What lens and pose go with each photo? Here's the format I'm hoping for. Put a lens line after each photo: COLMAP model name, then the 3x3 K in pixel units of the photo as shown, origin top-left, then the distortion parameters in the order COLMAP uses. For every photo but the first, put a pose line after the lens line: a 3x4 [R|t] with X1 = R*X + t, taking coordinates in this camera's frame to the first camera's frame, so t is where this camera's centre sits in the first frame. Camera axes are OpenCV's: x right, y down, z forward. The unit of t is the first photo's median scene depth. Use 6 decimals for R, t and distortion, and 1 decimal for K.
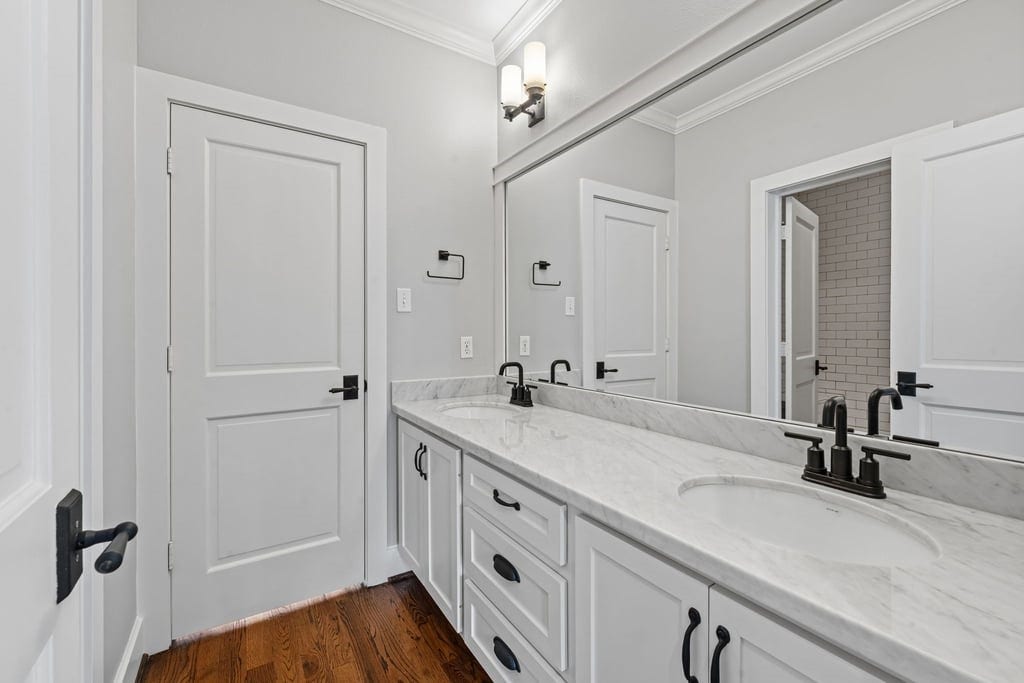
lens RADIAL K [[448.3, 0, 519.5], [0, 448.3, 333.6], [0, 0, 1]] dist [0.003673, 0.000443]
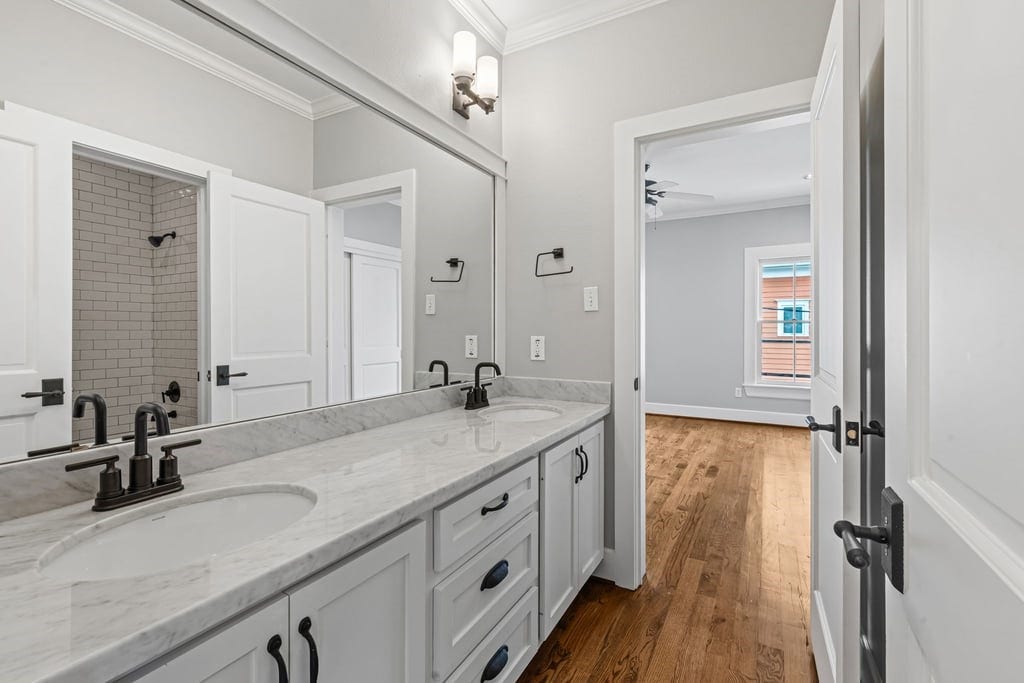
lens RADIAL K [[448.3, 0, 519.8], [0, 448.3, 333.1], [0, 0, 1]] dist [0.003673, 0.000443]
pose [[-0.478071, -0.003741, 0.878313, -0.569113], [0.009456, 0.999911, 0.009406, -0.005218], [-0.878271, 0.012802, -0.477993, 0.886731]]
